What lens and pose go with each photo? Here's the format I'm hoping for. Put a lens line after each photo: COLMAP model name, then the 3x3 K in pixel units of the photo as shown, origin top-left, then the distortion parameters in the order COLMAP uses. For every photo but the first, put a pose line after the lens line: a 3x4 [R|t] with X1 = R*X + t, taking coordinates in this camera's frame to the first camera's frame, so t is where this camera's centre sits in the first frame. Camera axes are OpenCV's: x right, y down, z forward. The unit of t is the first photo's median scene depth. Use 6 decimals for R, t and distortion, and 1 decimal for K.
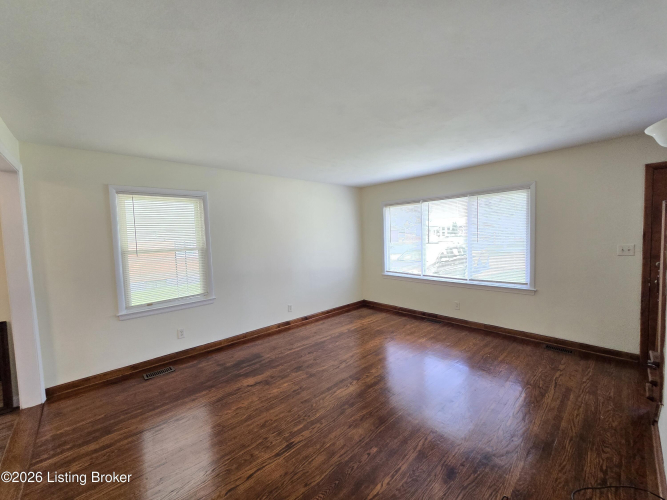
lens RADIAL K [[272.8, 0, 329.2], [0, 272.8, 251.4], [0, 0, 1]] dist [-0.001472, 0.000167]
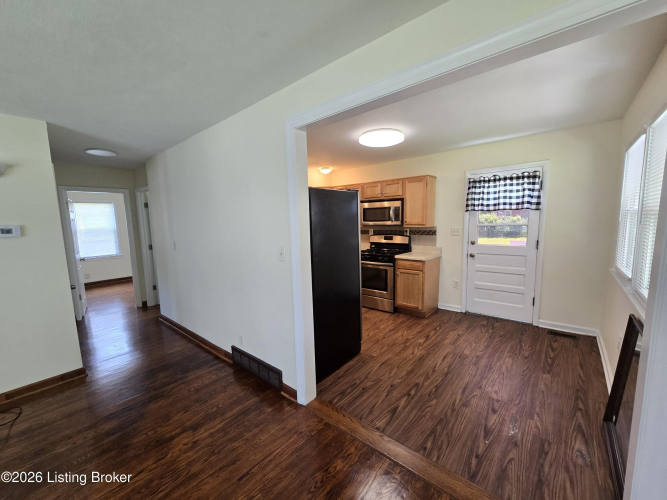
lens RADIAL K [[273.5, 0, 329.4], [0, 273.5, 252.8], [0, 0, 1]] dist [-0.002235, 0.000348]
pose [[-0.992059, 0.071334, -0.103587, -0.389910], [0.051068, 0.981116, 0.186554, -0.032265], [0.114938, 0.179783, -0.976968, 0.803816]]
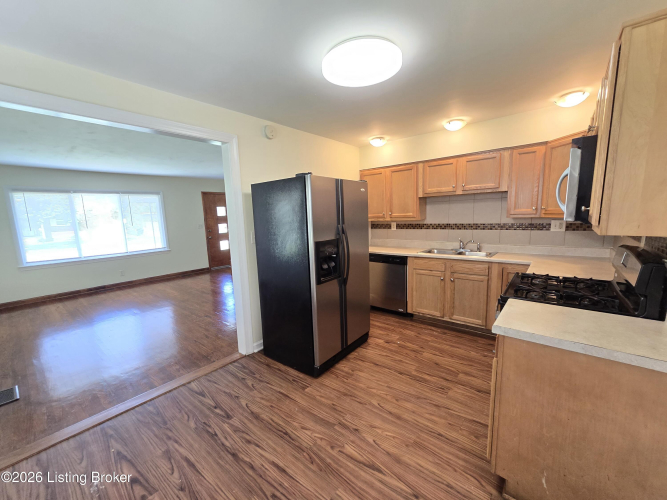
lens RADIAL K [[273.8, 0, 330.2], [0, 273.8, 254.0], [0, 0, 1]] dist [-0.002338, 0.000036]
pose [[-0.125995, -0.112000, 0.985688, -1.109154], [0.098968, 0.987230, 0.124826, 0.040847], [-0.987082, 0.113279, -0.113302, 0.123001]]
